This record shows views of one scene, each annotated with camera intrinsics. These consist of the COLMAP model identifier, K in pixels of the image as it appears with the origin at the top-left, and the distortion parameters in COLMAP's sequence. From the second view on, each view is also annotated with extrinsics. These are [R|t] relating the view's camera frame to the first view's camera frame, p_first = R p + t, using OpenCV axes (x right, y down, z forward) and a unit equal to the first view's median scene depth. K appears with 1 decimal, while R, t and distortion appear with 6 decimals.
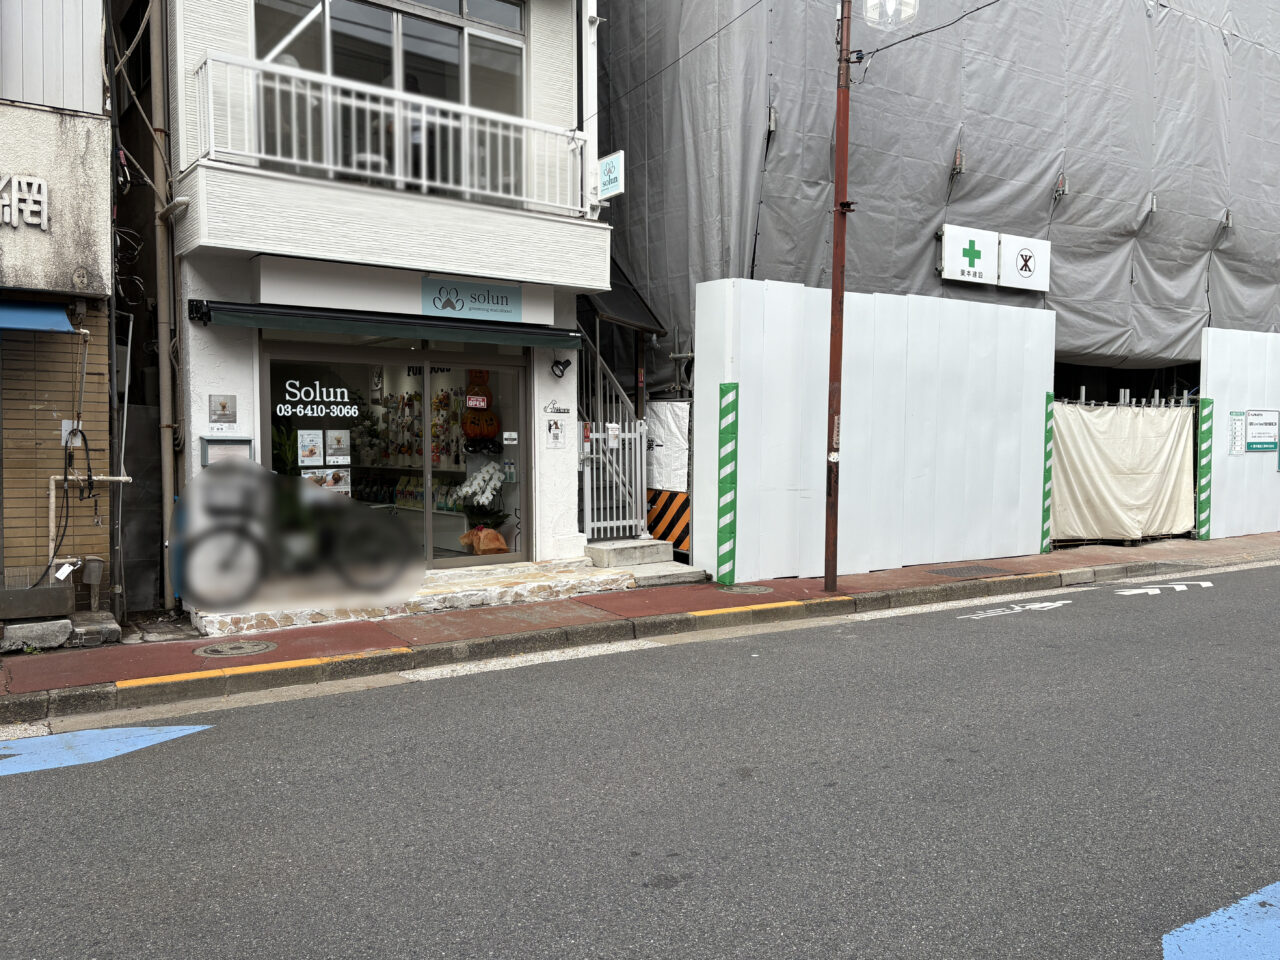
lens RADIAL K [[1007.8, 0, 648.2], [0, 1007.8, 507.9], [0, 0, 1]] dist [0.034923, -0.077625]
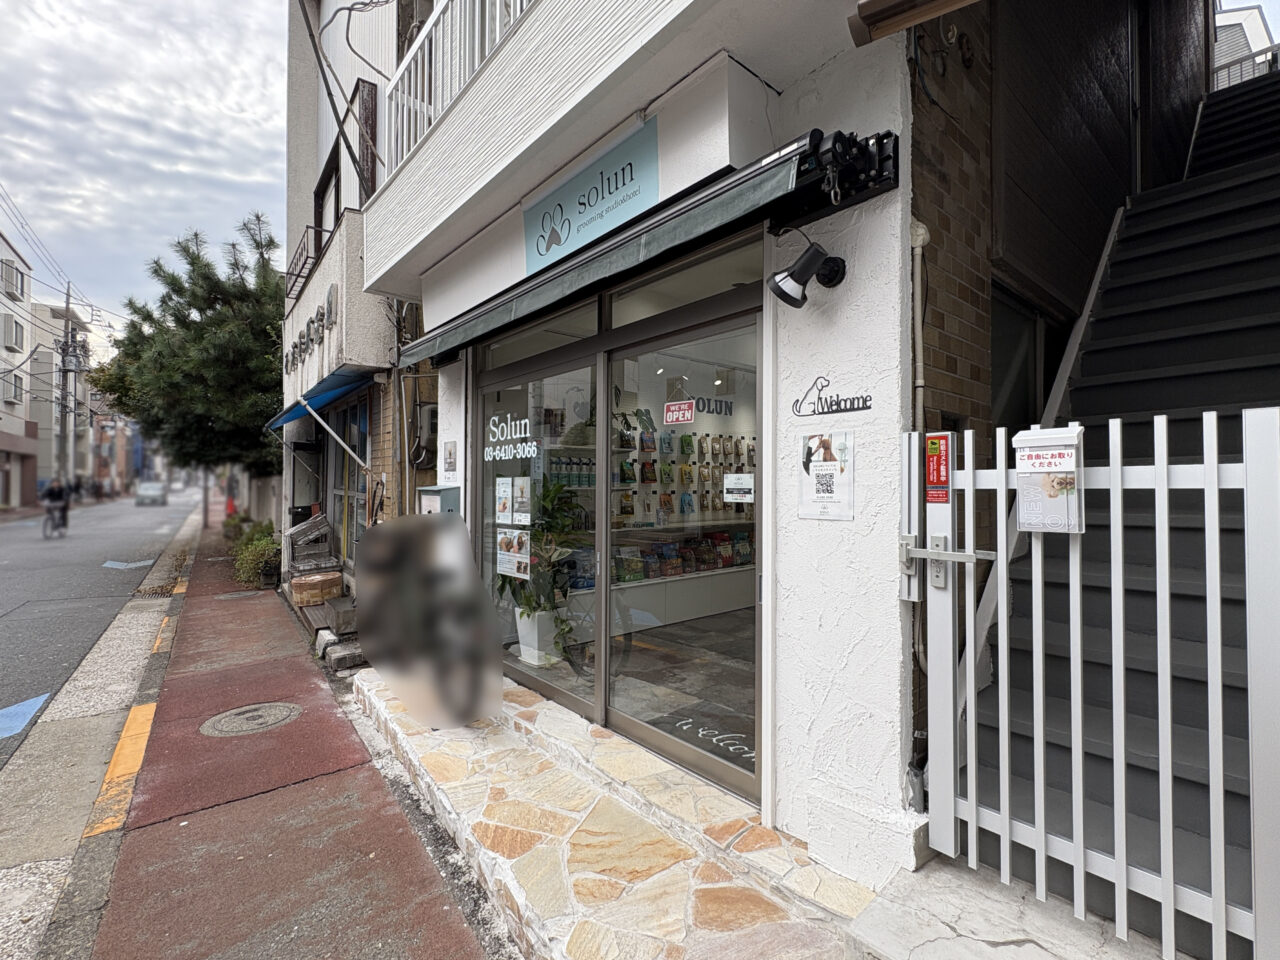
lens RADIAL K [[567.9, 0, 635.6], [0, 567.9, 482.0], [0, 0, 1]] dist [-0.018658, 0.000157]
pose [[0.090615, -0.010486, -0.995831, 0.104673], [-0.070968, 0.997334, -0.016960, -0.072600], [0.993354, 0.072209, 0.089629, 1.047081]]
